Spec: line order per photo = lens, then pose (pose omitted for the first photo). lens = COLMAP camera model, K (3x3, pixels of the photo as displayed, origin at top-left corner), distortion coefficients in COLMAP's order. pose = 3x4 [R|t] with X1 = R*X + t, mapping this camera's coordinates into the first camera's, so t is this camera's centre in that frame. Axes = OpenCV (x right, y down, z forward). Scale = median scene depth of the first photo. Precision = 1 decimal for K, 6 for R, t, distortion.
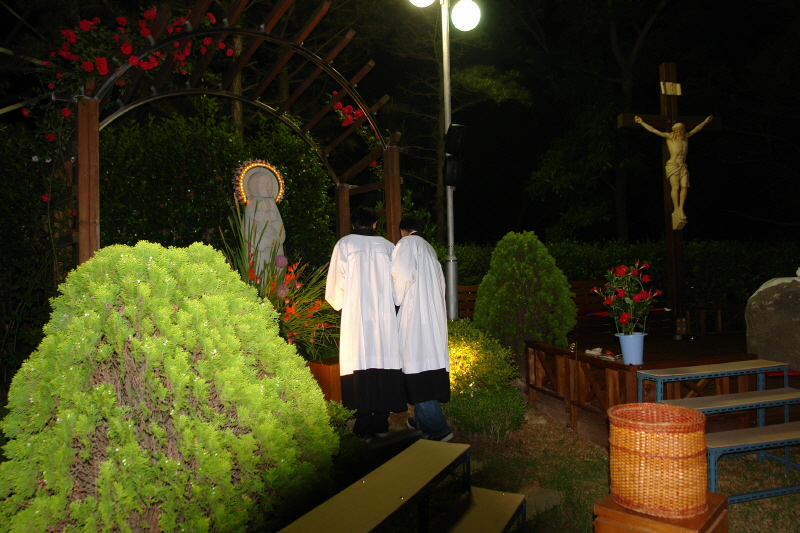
lens RADIAL K [[560.0, 0, 400.0], [0, 560.0, 266.5], [0, 0, 1]] dist [-0.101311, 0.071356]
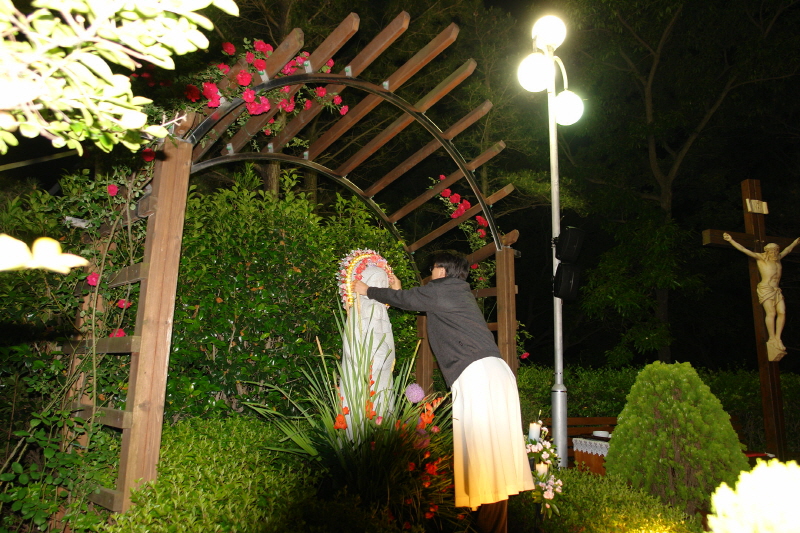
lens RADIAL K [[560.0, 0, 400.0], [0, 560.0, 266.5], [0, 0, 1]] dist [-0.101311, 0.071356]
pose [[0.995485, 0.068355, 0.065863, -0.189983], [-0.054824, 0.980461, -0.188922, -0.022247], [-0.077490, 0.184458, 0.979781, 0.191474]]
